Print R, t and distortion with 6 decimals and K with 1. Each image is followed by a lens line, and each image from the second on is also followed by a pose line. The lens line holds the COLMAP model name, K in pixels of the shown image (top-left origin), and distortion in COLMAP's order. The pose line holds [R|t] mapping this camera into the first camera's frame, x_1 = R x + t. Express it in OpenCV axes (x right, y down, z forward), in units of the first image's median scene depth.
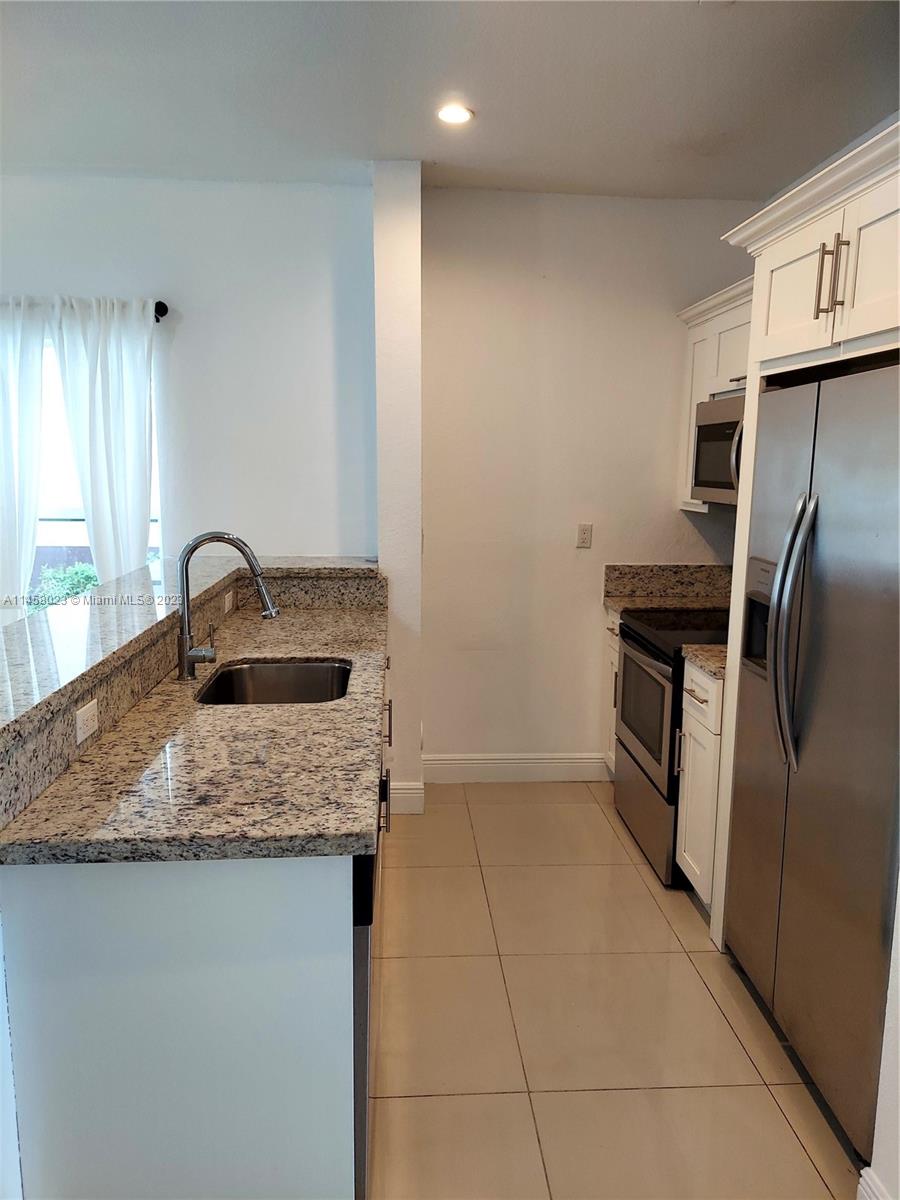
lens RADIAL K [[863.2, 0, 453.3], [0, 863.2, 604.7], [0, 0, 1]] dist [0.093562, -0.103967]
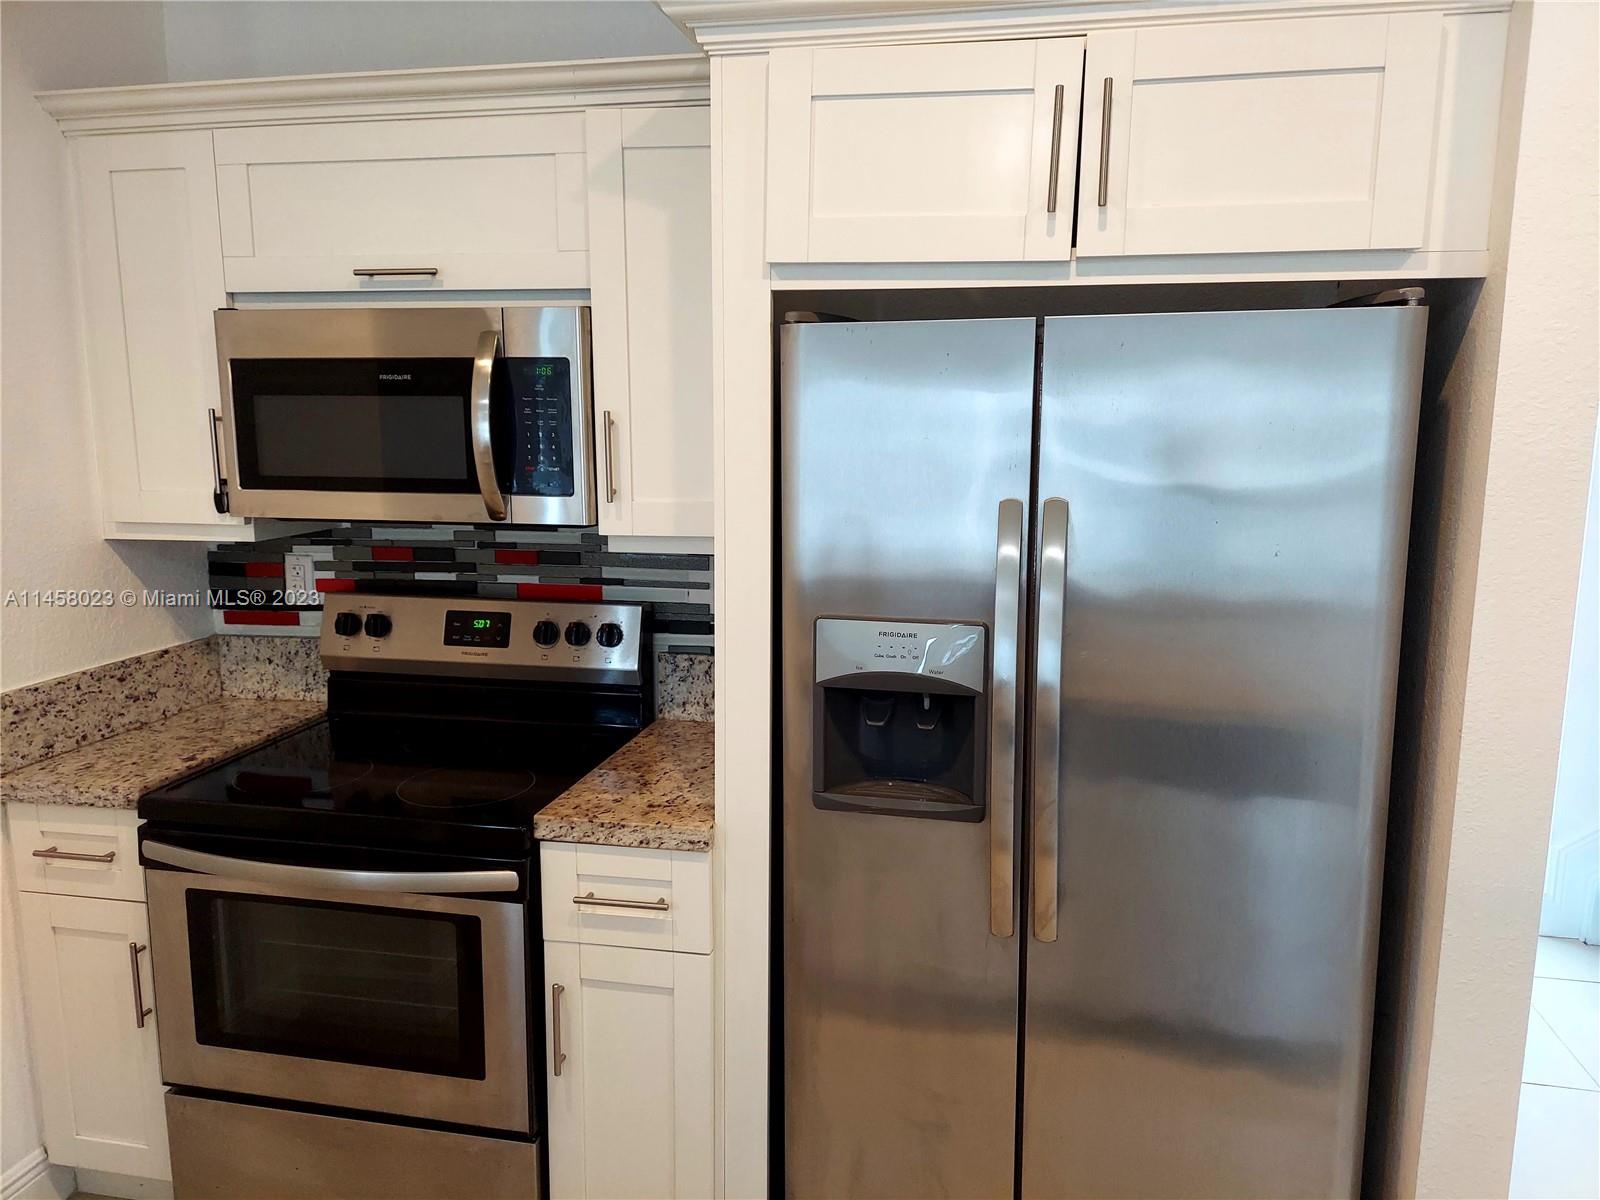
lens RADIAL K [[1150.9, 0, 812.0], [0, 1150.9, 594.0], [0, 0, 1]] dist [0.093562, -0.103967]
pose [[0.268889, -0.162820, 0.949310, -0.227164], [0.160503, 0.979402, 0.122519, -0.101433], [-0.949704, 0.119424, 0.289483, 0.500744]]
